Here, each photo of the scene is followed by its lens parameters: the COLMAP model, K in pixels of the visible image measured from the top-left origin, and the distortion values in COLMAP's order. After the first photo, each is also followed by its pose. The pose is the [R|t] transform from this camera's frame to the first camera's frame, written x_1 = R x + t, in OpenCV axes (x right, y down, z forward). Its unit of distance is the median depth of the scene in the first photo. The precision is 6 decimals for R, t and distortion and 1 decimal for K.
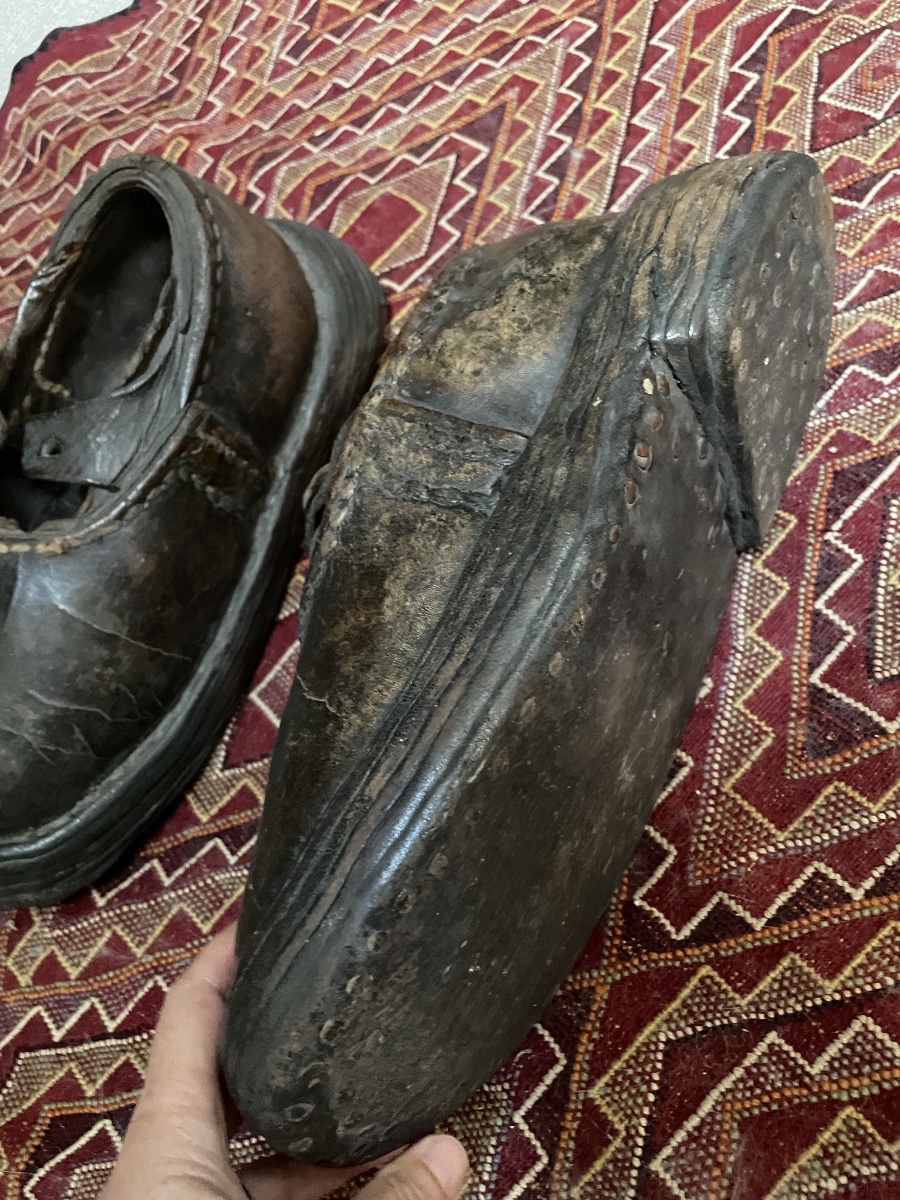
lens RADIAL K [[912.0, 0, 473.7], [0, 912.0, 604.5], [0, 0, 1]] dist [0.073360, -0.102352]
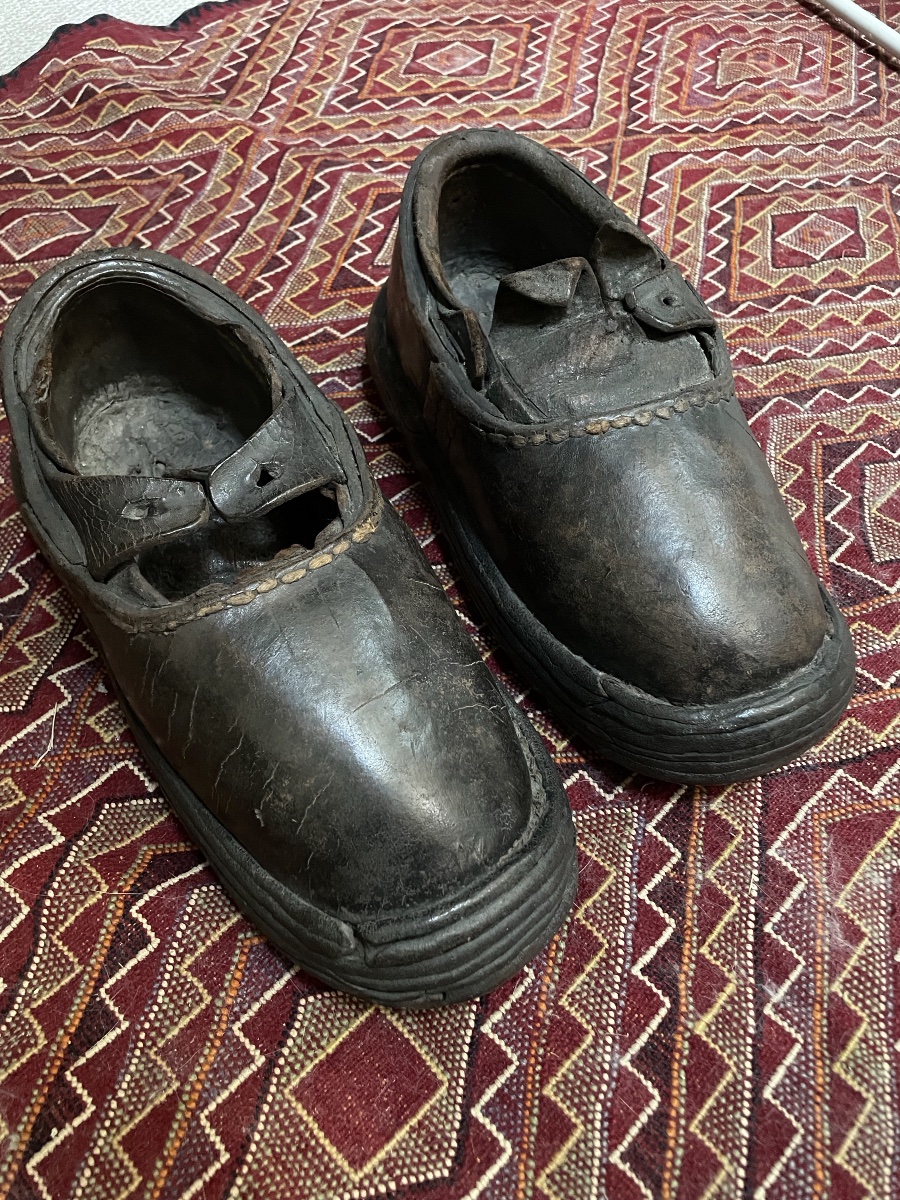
lens RADIAL K [[898.0, 0, 443.5], [0, 898.0, 624.2], [0, 0, 1]] dist [0.080825, -0.099887]
pose [[0.929348, 0.195822, 0.312996, -0.613391], [-0.129150, 0.966620, -0.221282, 0.582620], [-0.345880, 0.165225, 0.923617, -0.042593]]
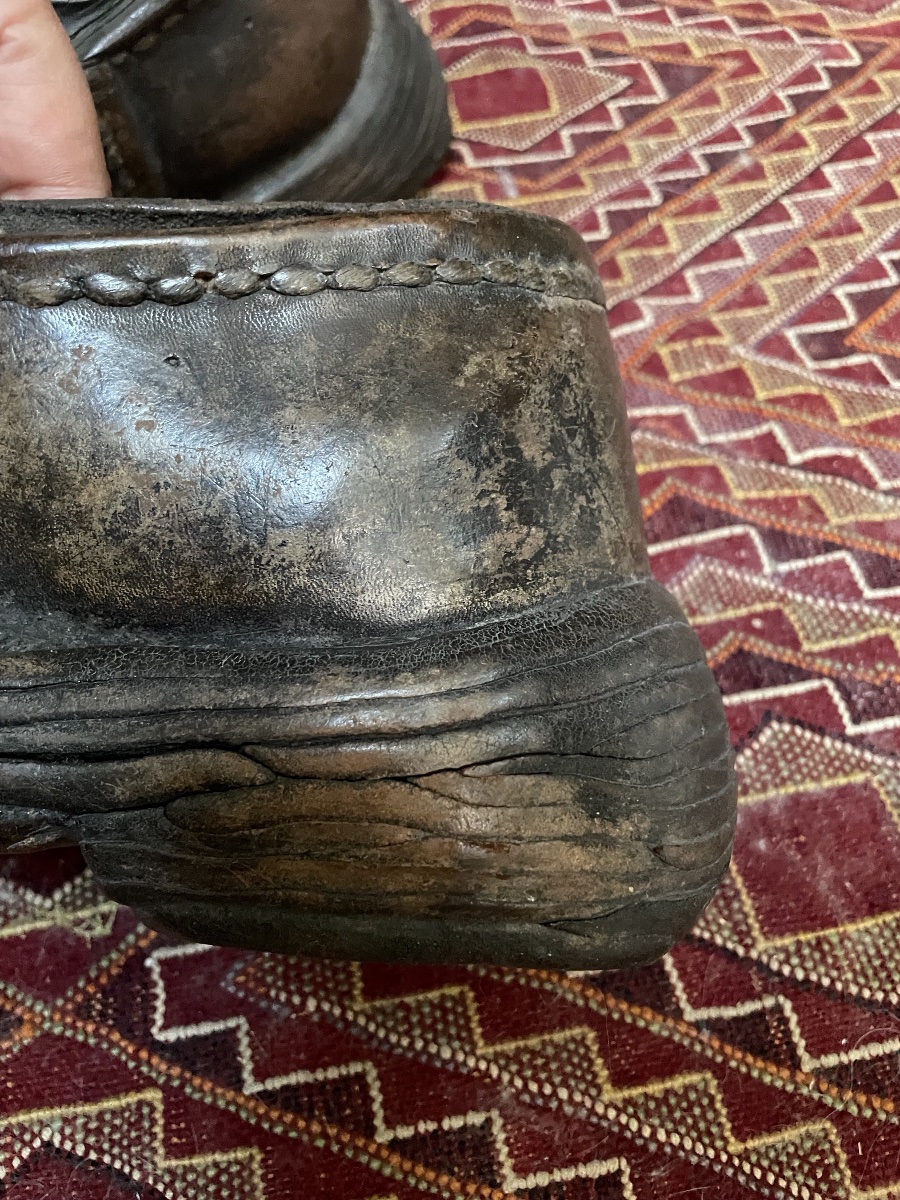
lens RADIAL K [[912.0, 0, 471.7], [0, 912.0, 617.7], [0, 0, 1]] dist [0.057876, -0.096801]
pose [[0.808571, 0.588007, 0.021471, 0.211999], [-0.588314, 0.808535, 0.012544, -0.051216], [-0.009984, -0.022774, 0.999691, 0.291875]]
